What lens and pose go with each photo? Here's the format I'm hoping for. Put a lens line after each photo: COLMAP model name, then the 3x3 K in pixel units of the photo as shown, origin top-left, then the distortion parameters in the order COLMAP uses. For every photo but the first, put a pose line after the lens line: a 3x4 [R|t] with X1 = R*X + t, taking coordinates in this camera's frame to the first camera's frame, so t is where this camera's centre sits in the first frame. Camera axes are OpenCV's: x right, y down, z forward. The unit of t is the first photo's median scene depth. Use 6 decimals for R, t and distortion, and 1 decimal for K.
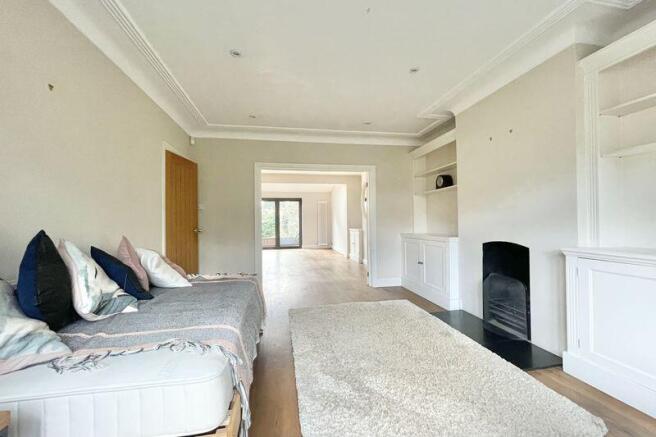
lens RADIAL K [[263.0, 0, 328.7], [0, 263.0, 219.0], [0, 0, 1]] dist [0.003038, 0.000017]
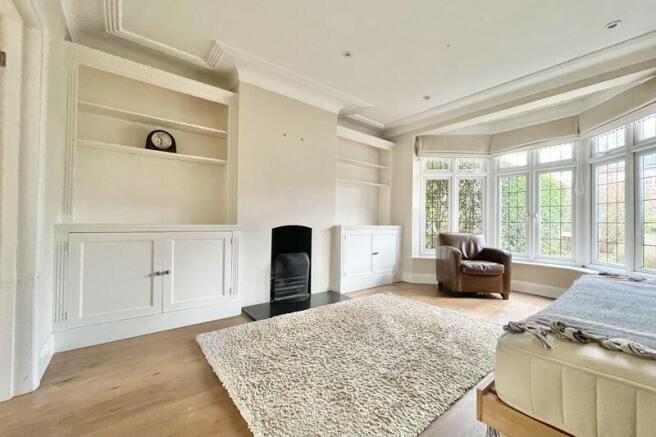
lens RADIAL K [[263.0, 0, 330.4], [0, 263.0, 222.5], [0, 0, 1]] dist [0.003038, 0.000017]
pose [[-0.465881, 0.014479, 0.884729, -0.446320], [-0.007313, 0.999769, -0.020213, 0.087777], [-0.884817, -0.015887, -0.465667, 1.275091]]
